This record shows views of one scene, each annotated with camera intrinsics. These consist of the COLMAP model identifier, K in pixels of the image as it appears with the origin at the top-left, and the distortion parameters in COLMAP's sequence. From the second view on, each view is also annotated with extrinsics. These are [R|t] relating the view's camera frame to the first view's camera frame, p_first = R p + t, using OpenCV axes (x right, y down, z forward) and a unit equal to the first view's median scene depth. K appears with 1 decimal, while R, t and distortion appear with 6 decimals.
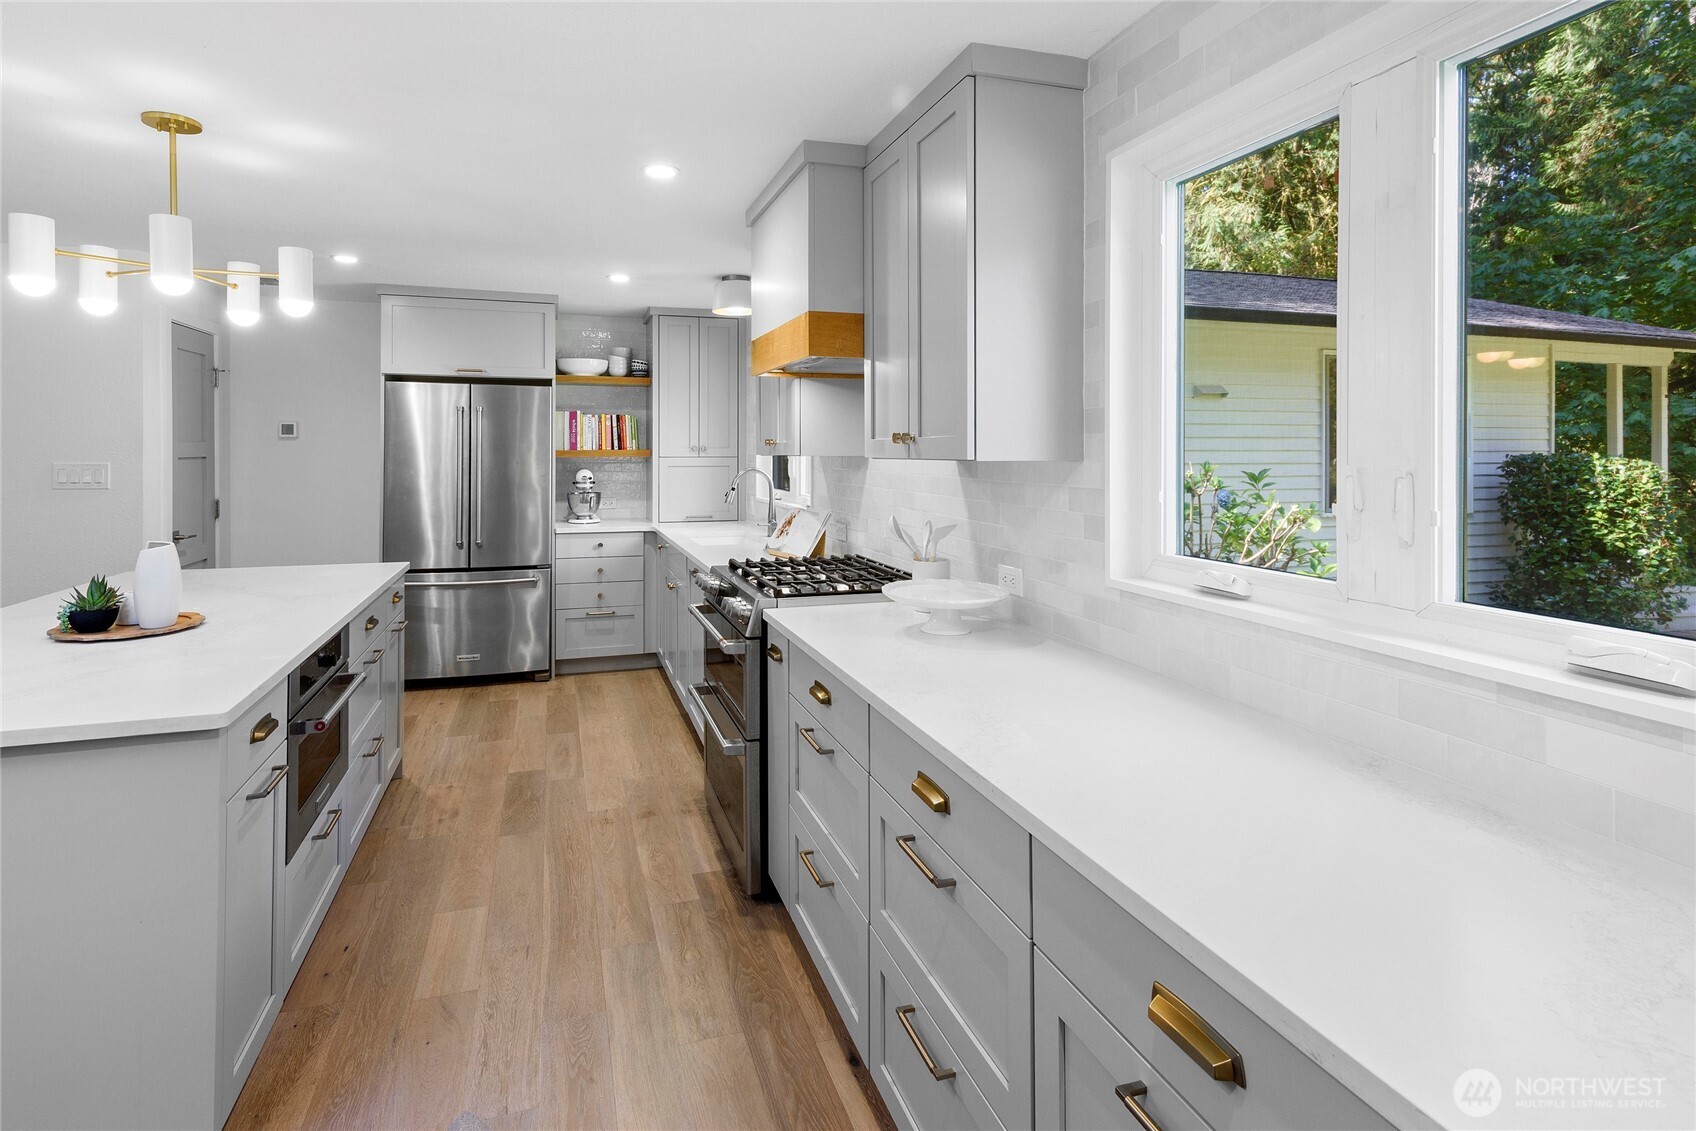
lens RADIAL K [[808.6, 0, 842.9], [0, 808.6, 450.5], [0, 0, 1]] dist [0.019294, 0.000100]
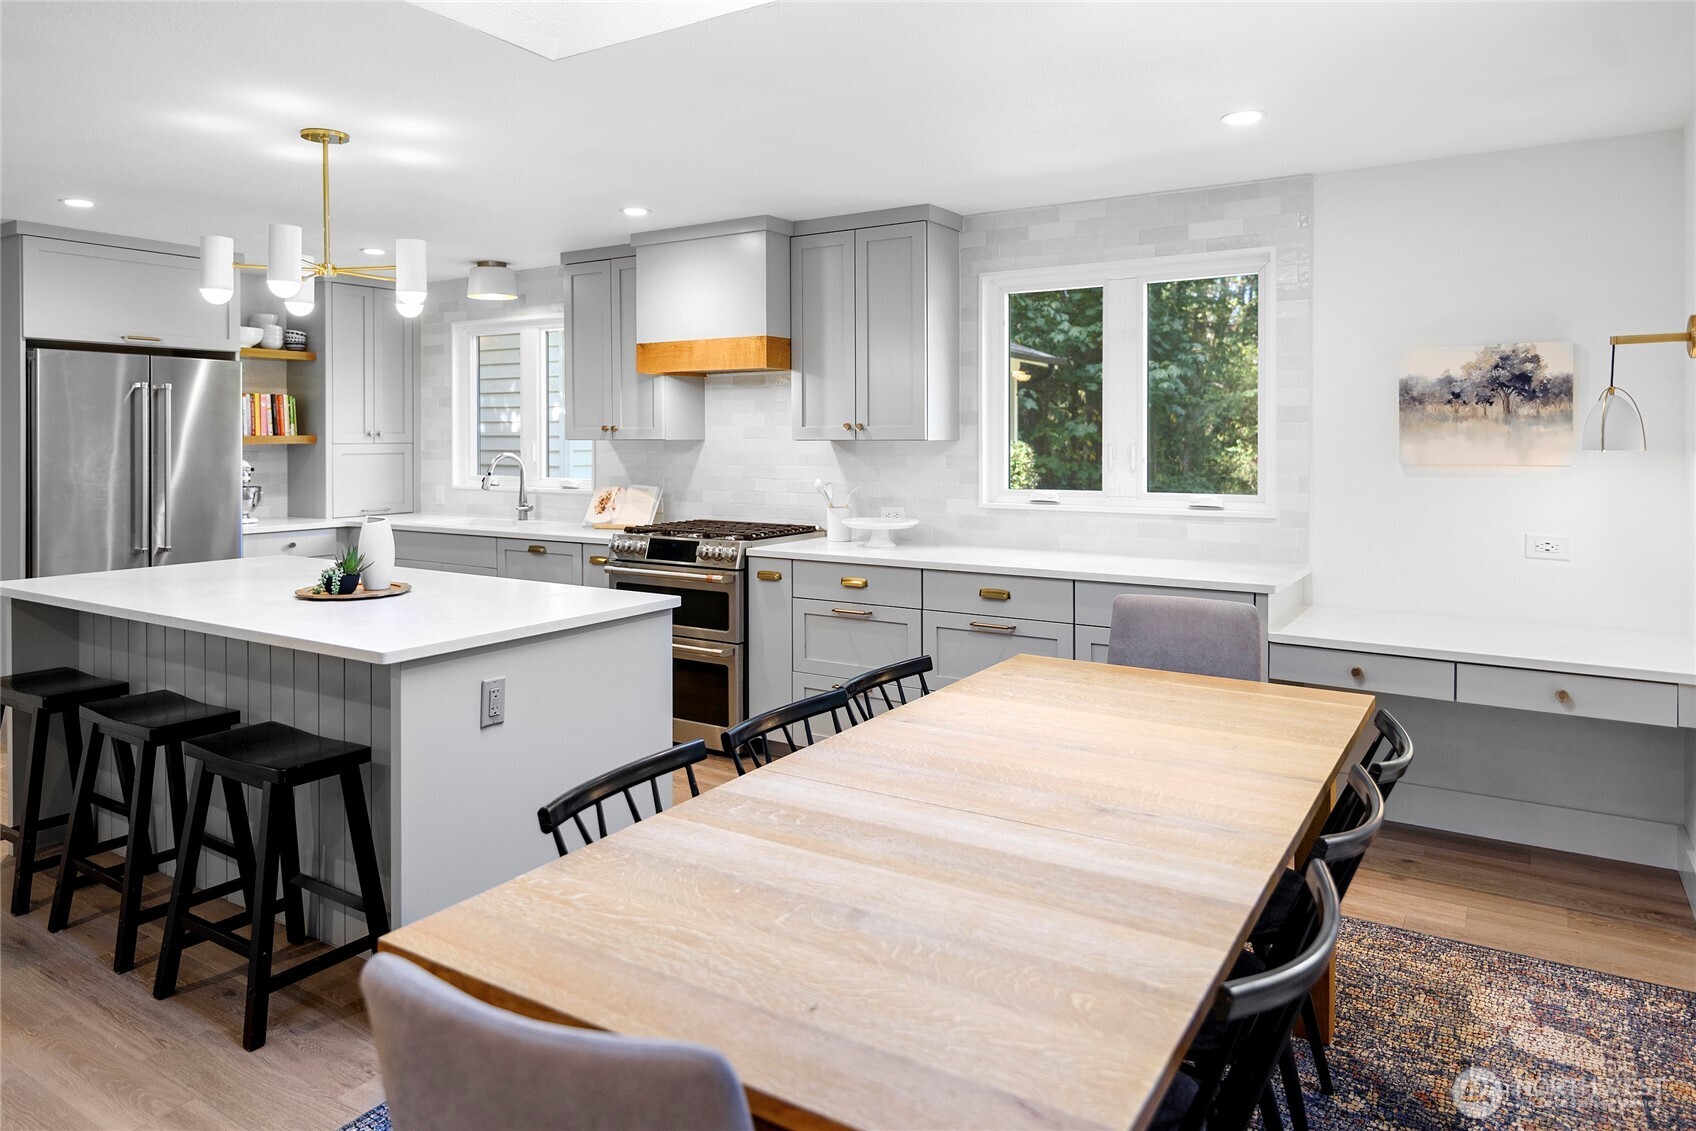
lens RADIAL K [[1069.4, 0, 848.2], [0, 1069.4, 438.2], [0, 0, 1]] dist [0.000696, 0.000083]
pose [[0.760248, -0.003868, 0.649621, -1.042025], [0.003367, 0.999992, 0.002014, 0.002389], [-0.649624, 0.000656, 0.760255, -0.460384]]
